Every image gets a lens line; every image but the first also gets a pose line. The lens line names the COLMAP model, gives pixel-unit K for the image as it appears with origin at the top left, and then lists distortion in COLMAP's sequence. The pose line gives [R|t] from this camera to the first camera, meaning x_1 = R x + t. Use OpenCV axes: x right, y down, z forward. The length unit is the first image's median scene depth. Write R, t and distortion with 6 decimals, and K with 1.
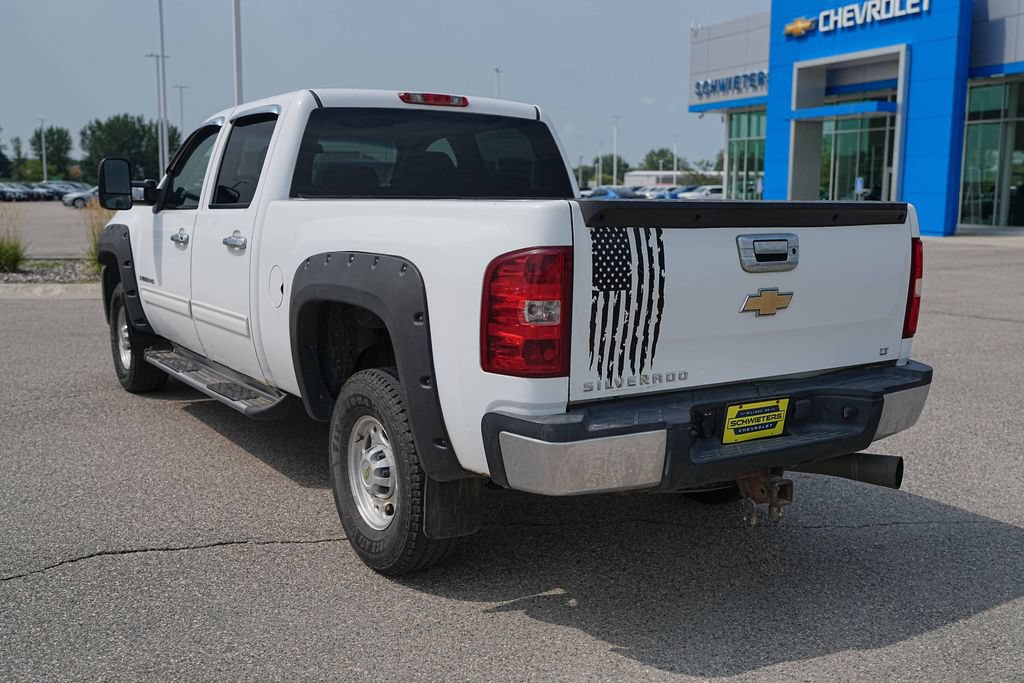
lens RADIAL K [[998.4, 0, 508.6], [0, 998.4, 343.1], [0, 0, 1]] dist [-0.000705, 0.000000]
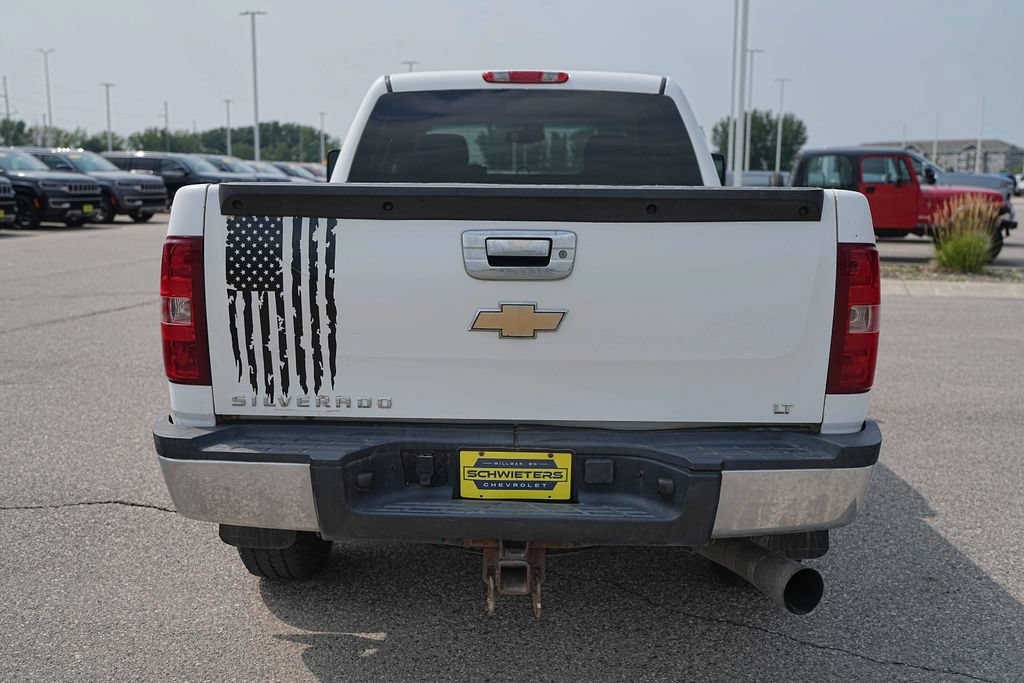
lens RADIAL K [[998.4, 0, 505.4], [0, 998.4, 335.0], [0, 0, 1]] dist [-0.000705, 0.000000]
pose [[0.824736, 0.083493, -0.559320, 0.721661], [-0.084001, 0.996156, 0.024840, -0.051615], [0.559244, 0.026497, 0.828580, 0.399749]]
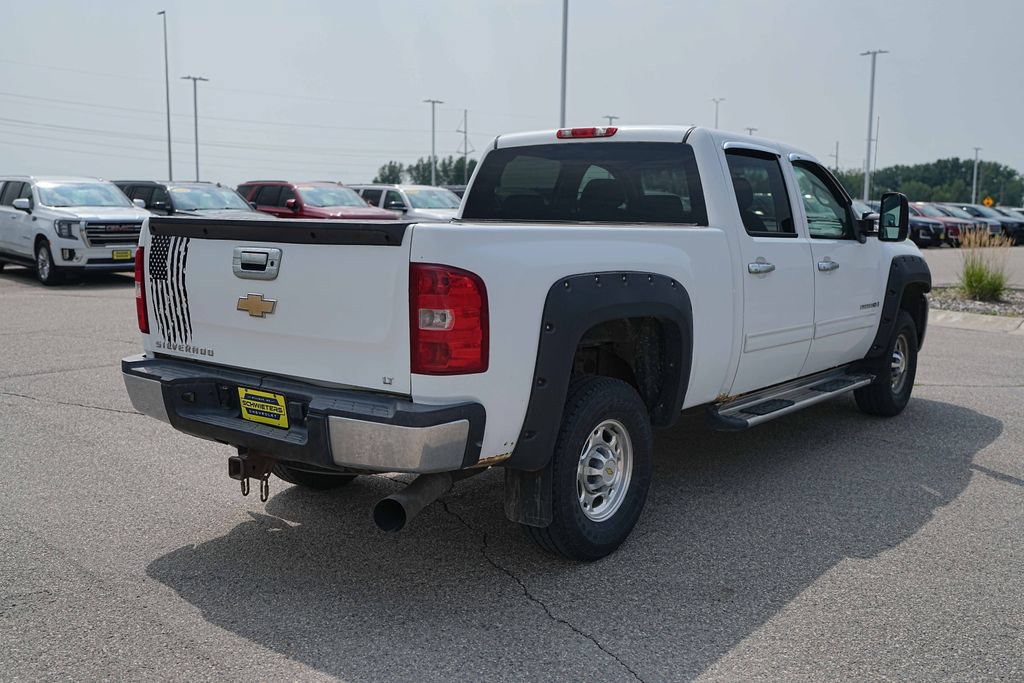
lens RADIAL K [[998.4, 0, 517.5], [0, 998.4, 341.9], [0, 0, 1]] dist [-0.000705, 0.000000]
pose [[0.335419, 0.116505, -0.934837, 1.566889], [-0.150800, 0.986168, 0.068795, -0.134568], [0.929921, 0.117898, 0.348348, 0.946388]]
